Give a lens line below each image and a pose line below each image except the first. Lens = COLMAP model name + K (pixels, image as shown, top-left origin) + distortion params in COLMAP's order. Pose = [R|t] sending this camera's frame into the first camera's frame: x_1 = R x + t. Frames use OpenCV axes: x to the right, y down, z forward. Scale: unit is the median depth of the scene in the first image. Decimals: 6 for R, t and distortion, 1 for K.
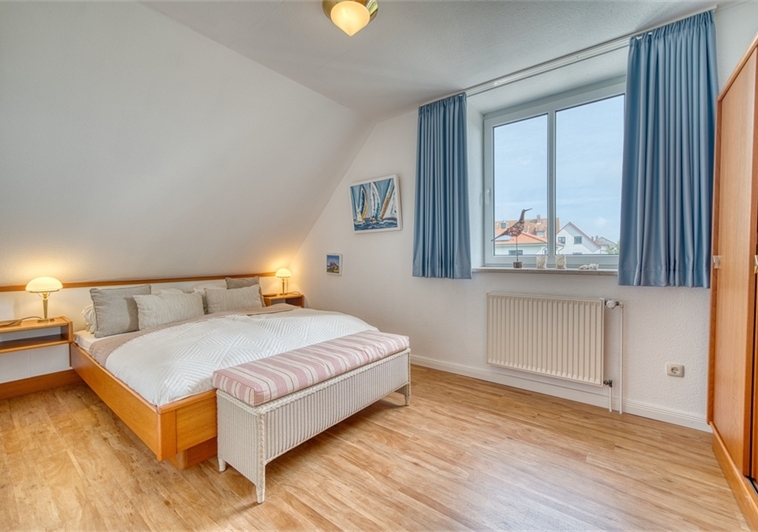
lens RADIAL K [[314.5, 0, 381.0], [0, 314.5, 263.6], [0, 0, 1]] dist [0.000040, 0.000012]
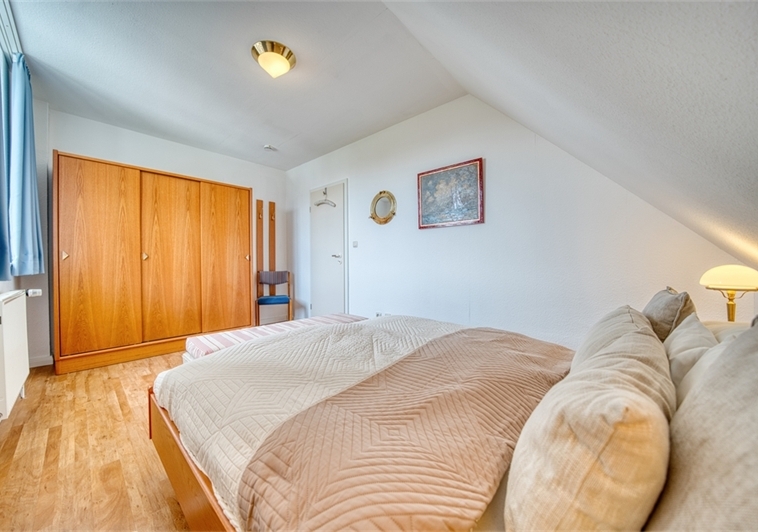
lens RADIAL K [[282.4, 0, 376.8], [0, 282.4, 261.3], [0, 0, 1]] dist [-0.000497, -0.000058]
pose [[-0.994915, 0.012631, 0.099920, -0.522807], [0.014401, 0.999752, 0.017015, 0.020608], [-0.099680, 0.018367, -0.994850, 1.780630]]
